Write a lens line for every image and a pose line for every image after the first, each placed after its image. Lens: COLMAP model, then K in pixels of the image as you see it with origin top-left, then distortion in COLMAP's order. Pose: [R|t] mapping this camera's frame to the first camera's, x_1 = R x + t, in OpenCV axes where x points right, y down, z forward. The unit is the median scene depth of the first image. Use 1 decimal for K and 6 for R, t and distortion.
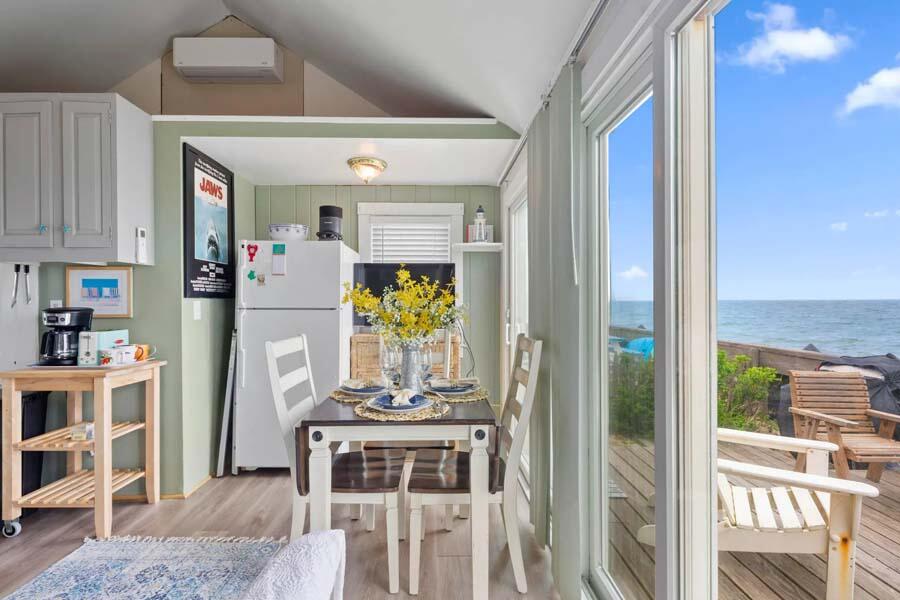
lens RADIAL K [[442.1, 0, 445.6], [0, 442.1, 300.1], [0, 0, 1]] dist [0.001746, -0.001556]
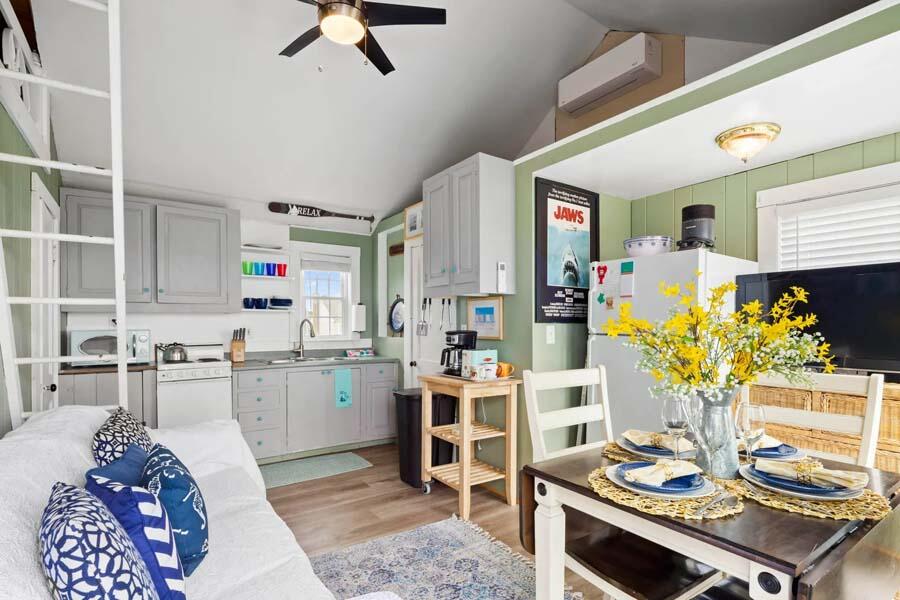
lens RADIAL K [[442.1, 0, 441.6], [0, 442.1, 325.3], [0, 0, 1]] dist [0.001746, -0.001556]
pose [[0.549636, 0.002379, -0.835401, 0.178876], [-0.000407, 0.999997, 0.002579, -0.001916], [0.835404, -0.001078, 0.549635, 0.228682]]
